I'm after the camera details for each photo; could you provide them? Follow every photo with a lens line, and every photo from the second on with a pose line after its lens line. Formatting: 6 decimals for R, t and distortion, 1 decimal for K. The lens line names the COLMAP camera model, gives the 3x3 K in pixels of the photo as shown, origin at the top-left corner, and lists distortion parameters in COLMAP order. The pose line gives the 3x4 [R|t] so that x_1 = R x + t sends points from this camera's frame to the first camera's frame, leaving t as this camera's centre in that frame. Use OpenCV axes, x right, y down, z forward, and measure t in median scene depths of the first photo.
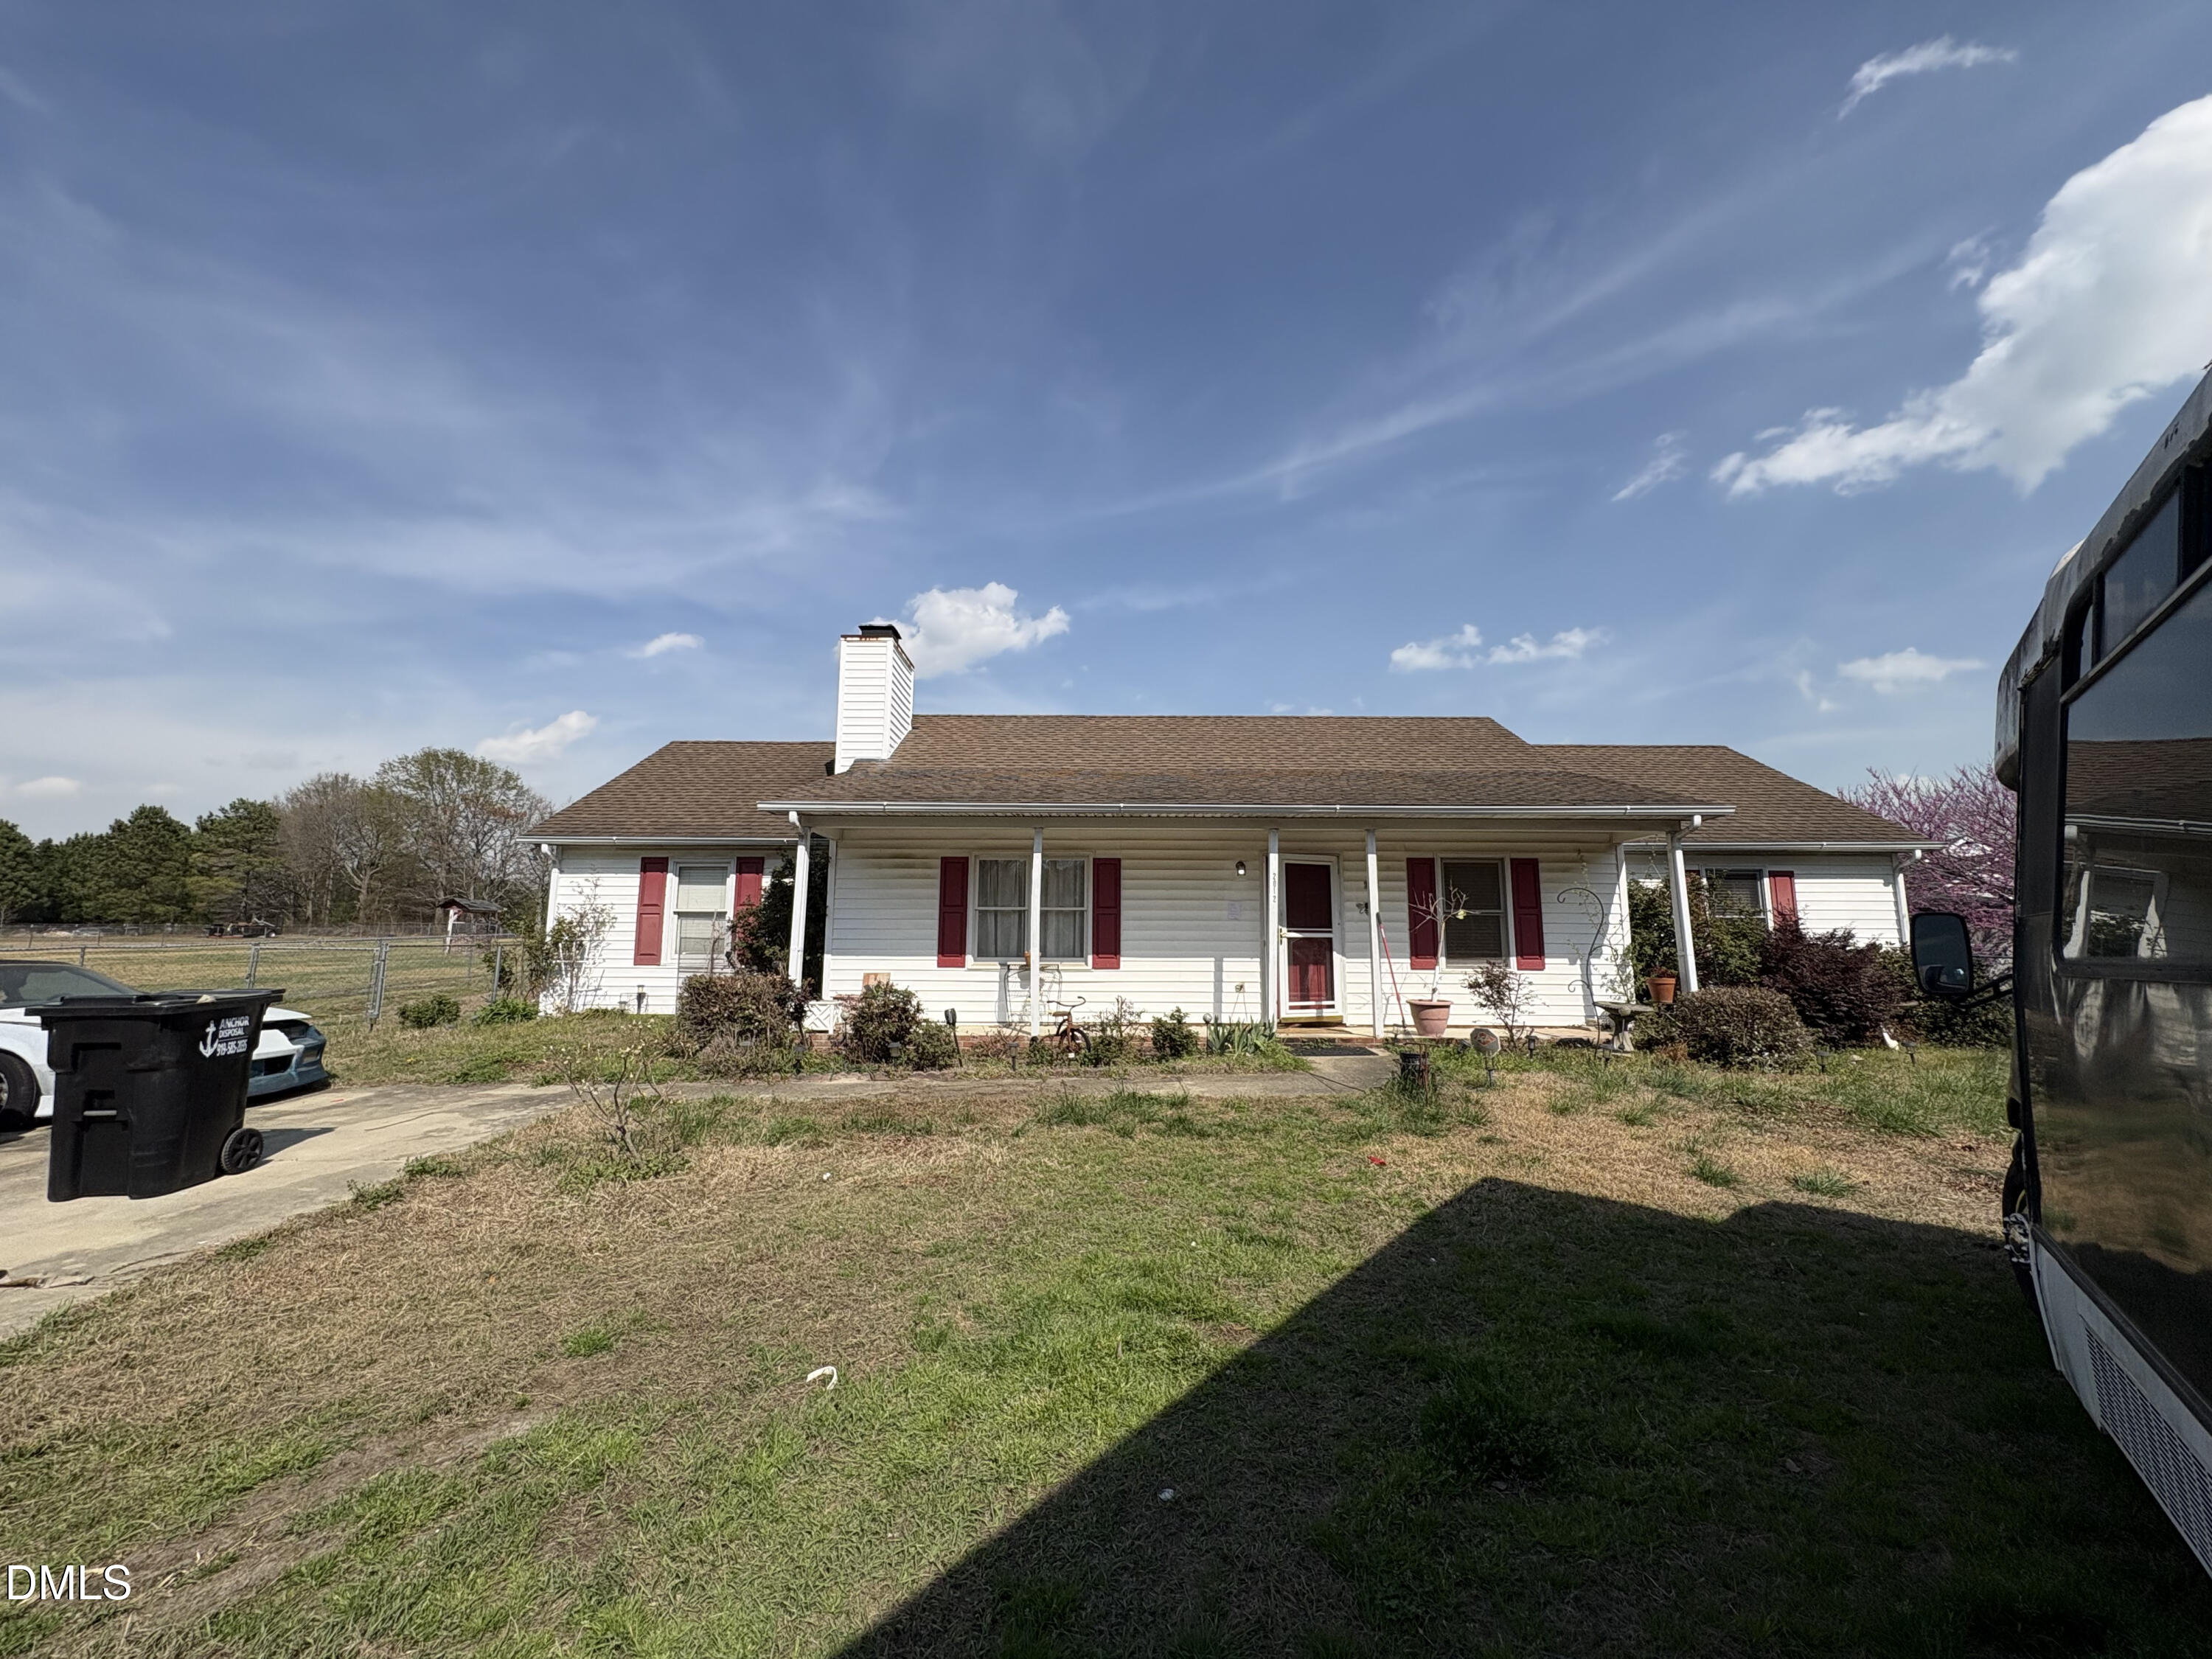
lens RADIAL K [[883.0, 0, 1110.1], [0, 883.0, 821.9], [0, 0, 1]] dist [0.000432, 0.000465]
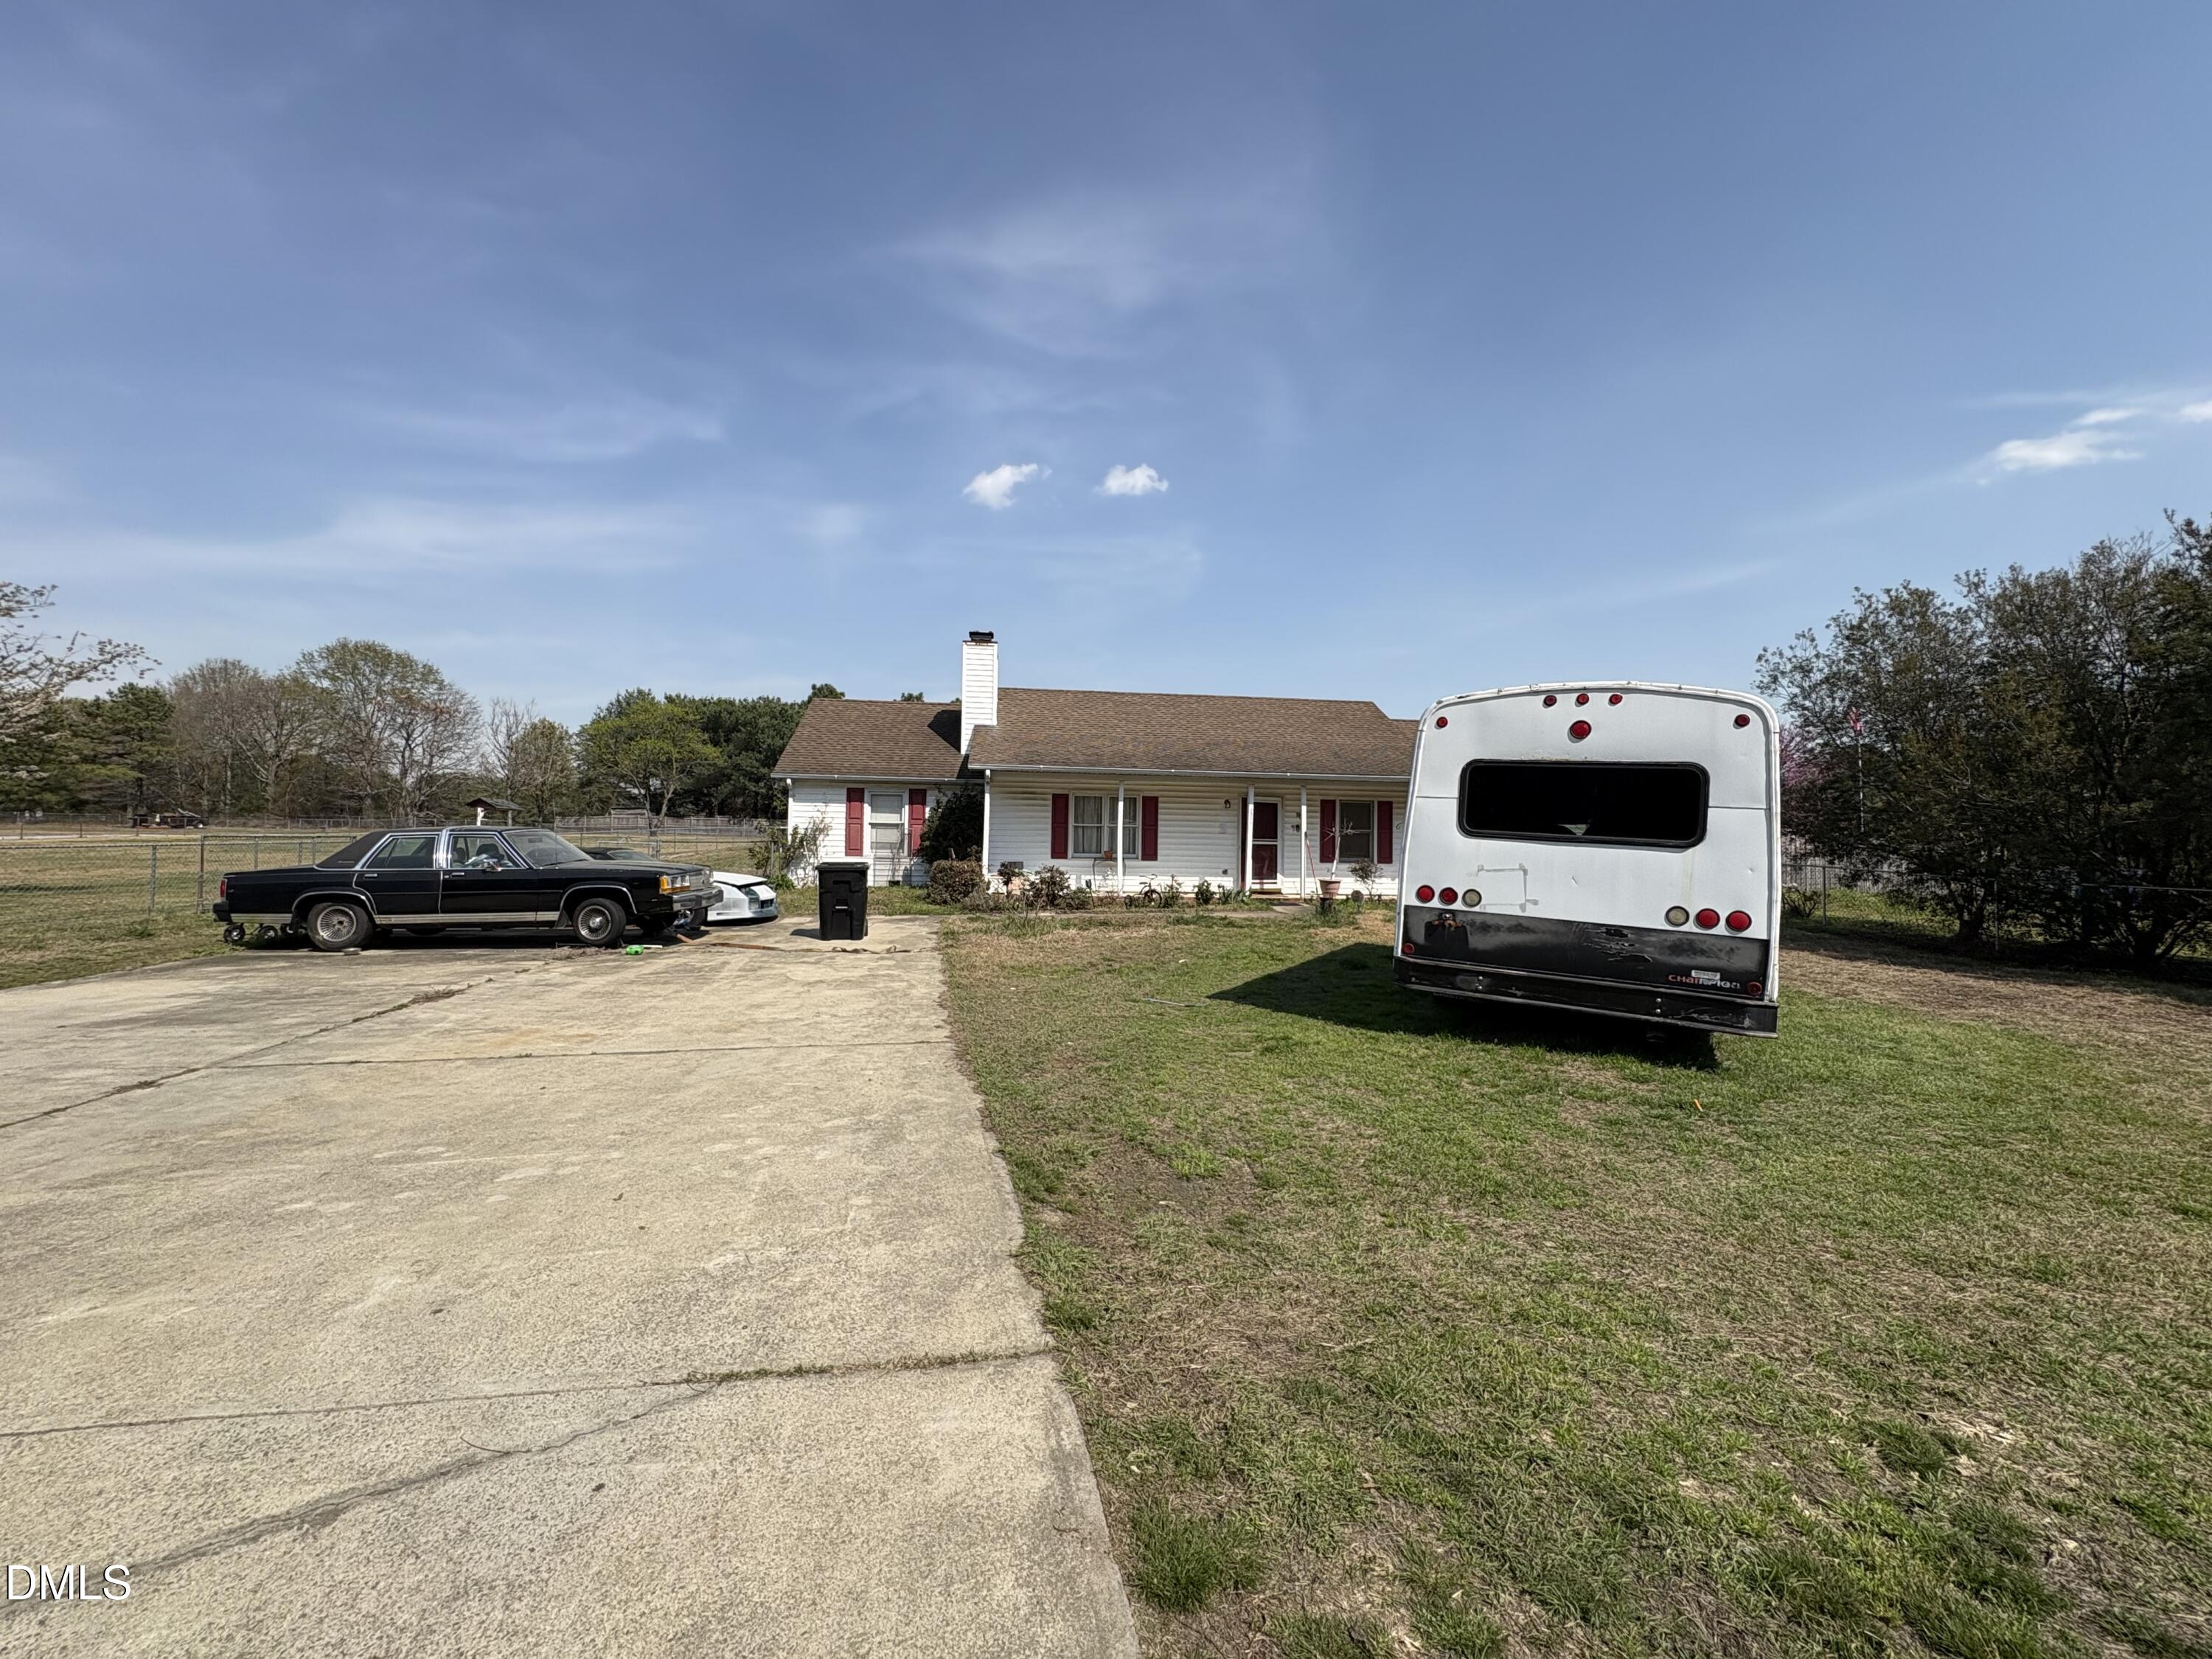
lens RADIAL K [[887.4, 0, 1106.0], [0, 887.4, 821.9], [0, 0, 1]] dist [0.000022, 0.000001]
pose [[0.993157, 0.013990, 0.115943, -0.269786], [-0.026907, 0.993500, 0.110603, -0.091607], [-0.113642, -0.112965, 0.987079, -0.642548]]
